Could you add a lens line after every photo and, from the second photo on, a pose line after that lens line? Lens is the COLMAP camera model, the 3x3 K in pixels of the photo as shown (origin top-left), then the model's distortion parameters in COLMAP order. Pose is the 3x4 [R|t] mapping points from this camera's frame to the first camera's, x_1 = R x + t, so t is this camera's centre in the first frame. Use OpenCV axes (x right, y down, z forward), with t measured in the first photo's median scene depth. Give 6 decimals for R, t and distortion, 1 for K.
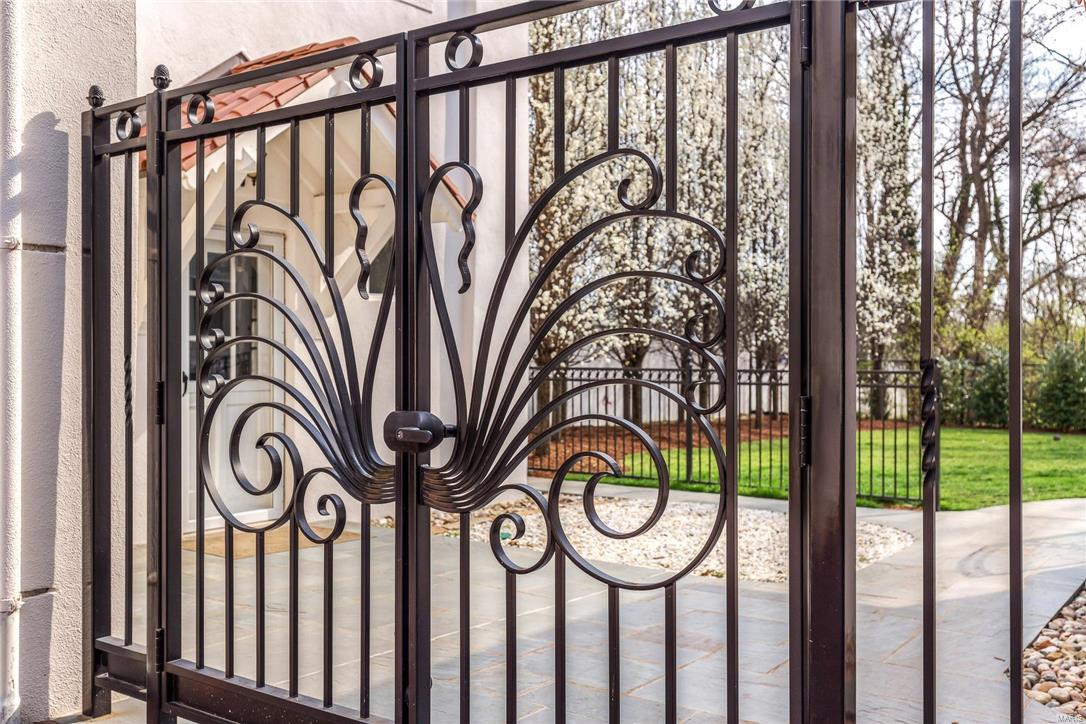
lens RADIAL K [[1078.4, 0, 542.2], [0, 1078.4, 360.6], [0, 0, 1]] dist [0.000628, 0.000000]
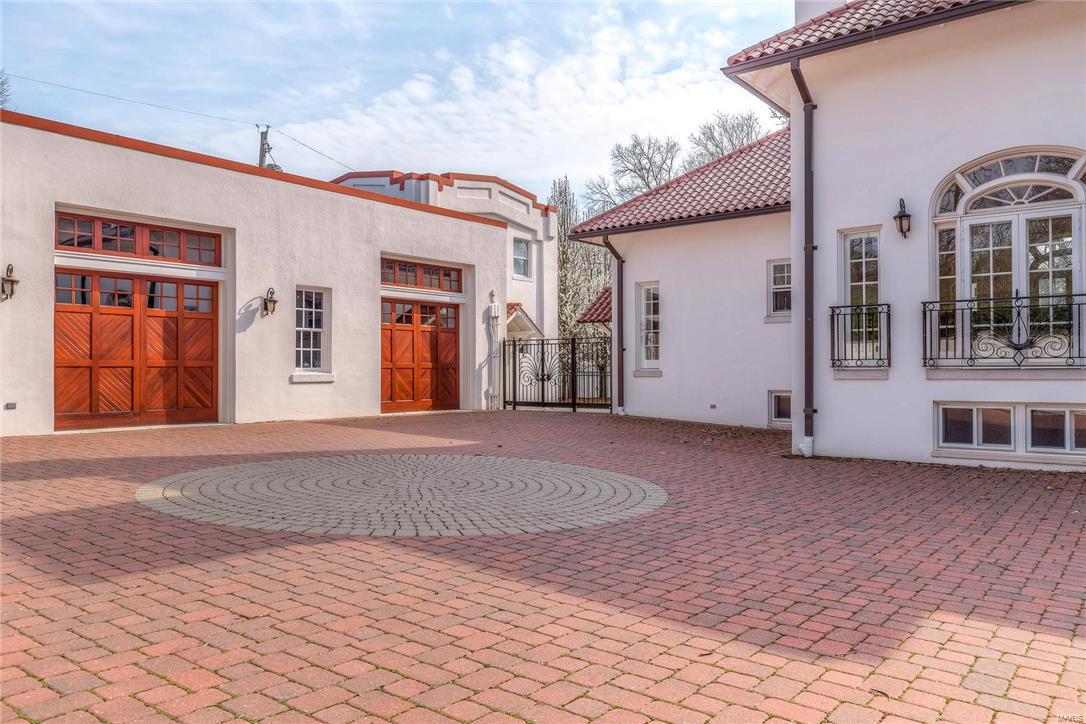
lens RADIAL K [[778.2, 0, 544.4], [0, 778.2, 359.3], [0, 0, 1]] dist [0.001419, -0.000754]
pose [[0.999104, -0.001772, -0.042290, 0.230272], [0.001227, 0.999916, -0.012909, 0.005464], [0.042309, 0.012845, 0.999022, -6.887983]]
